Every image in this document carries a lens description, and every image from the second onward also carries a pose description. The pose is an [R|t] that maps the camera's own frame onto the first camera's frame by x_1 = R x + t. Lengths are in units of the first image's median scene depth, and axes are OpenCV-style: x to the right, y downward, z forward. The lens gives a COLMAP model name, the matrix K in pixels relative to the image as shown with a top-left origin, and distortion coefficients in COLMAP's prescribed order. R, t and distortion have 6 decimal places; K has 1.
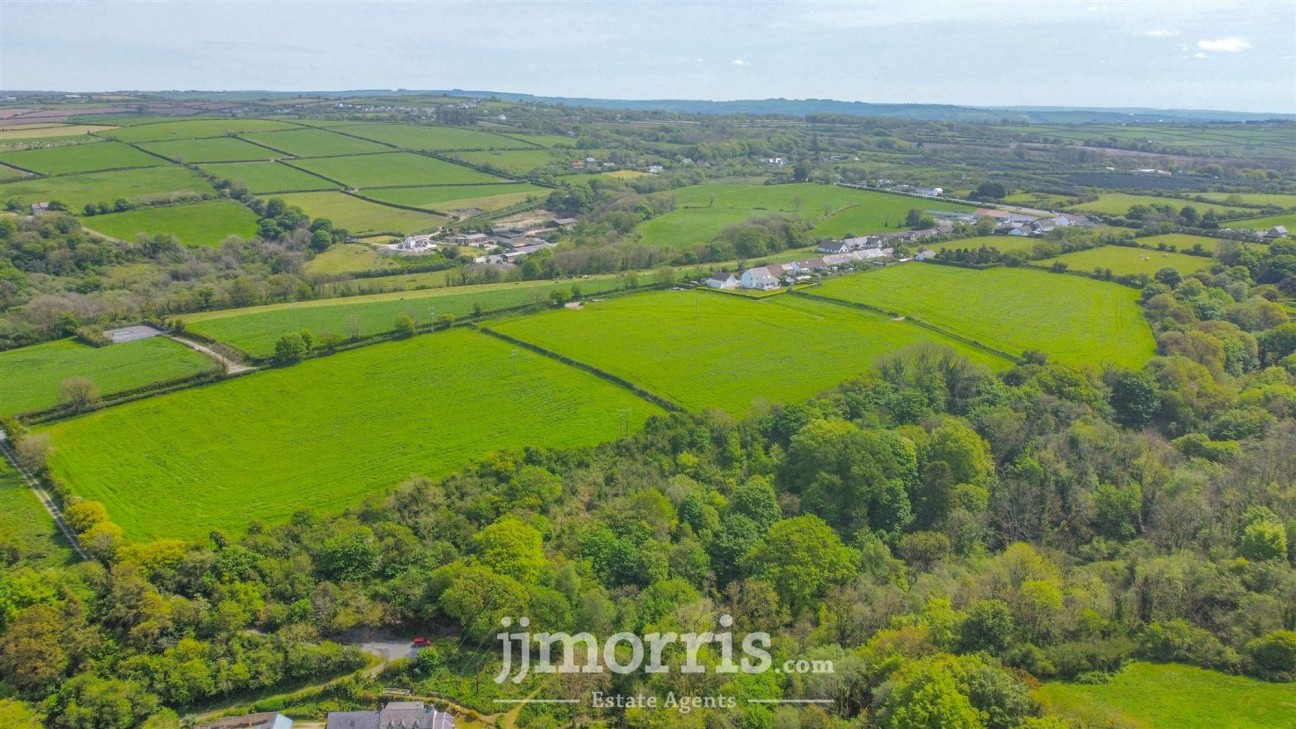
lens RADIAL K [[980.2, 0, 648.0], [0, 980.2, 364.5], [0, 0, 1]] dist [0.002361, -0.006926]
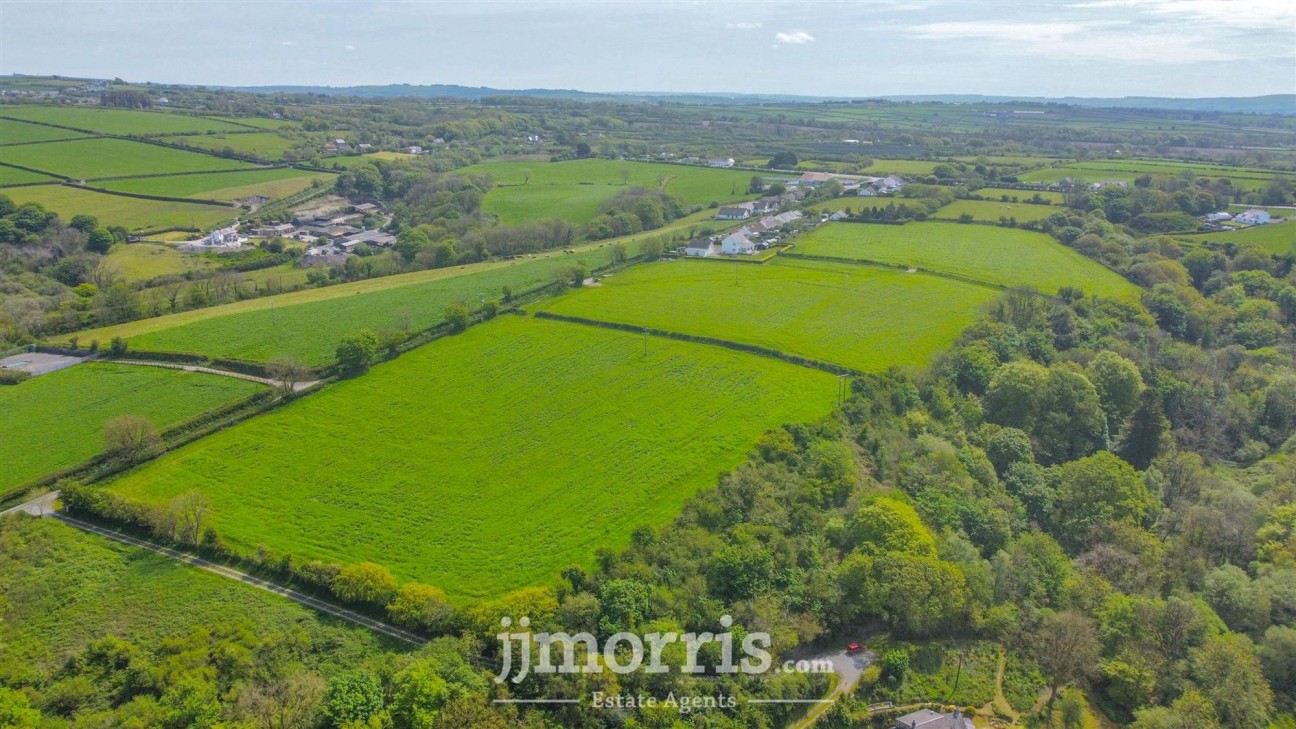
lens RADIAL K [[980.2, 0, 648.0], [0, 980.2, 364.5], [0, 0, 1]] dist [0.002361, -0.006926]
pose [[0.928699, -0.103067, 0.356223, -0.282297], [0.098662, 0.994651, 0.030567, -0.005517], [-0.357469, 0.006759, 0.933901, 0.101615]]
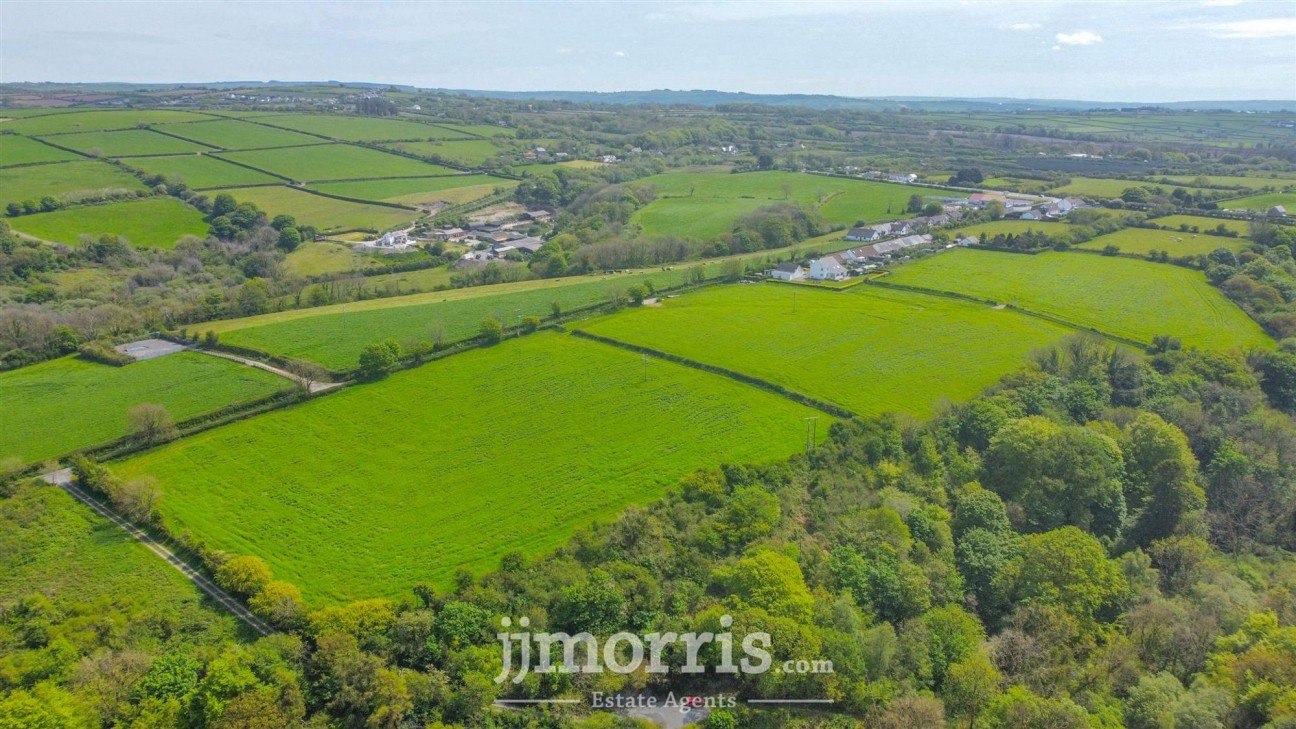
lens RADIAL K [[980.2, 0, 648.0], [0, 980.2, 364.5], [0, 0, 1]] dist [0.002361, -0.006926]
pose [[0.992699, -0.034873, 0.115463, -0.147525], [0.033952, 0.999374, 0.009936, -0.008722], [-0.115737, -0.005943, 0.993262, 0.064022]]
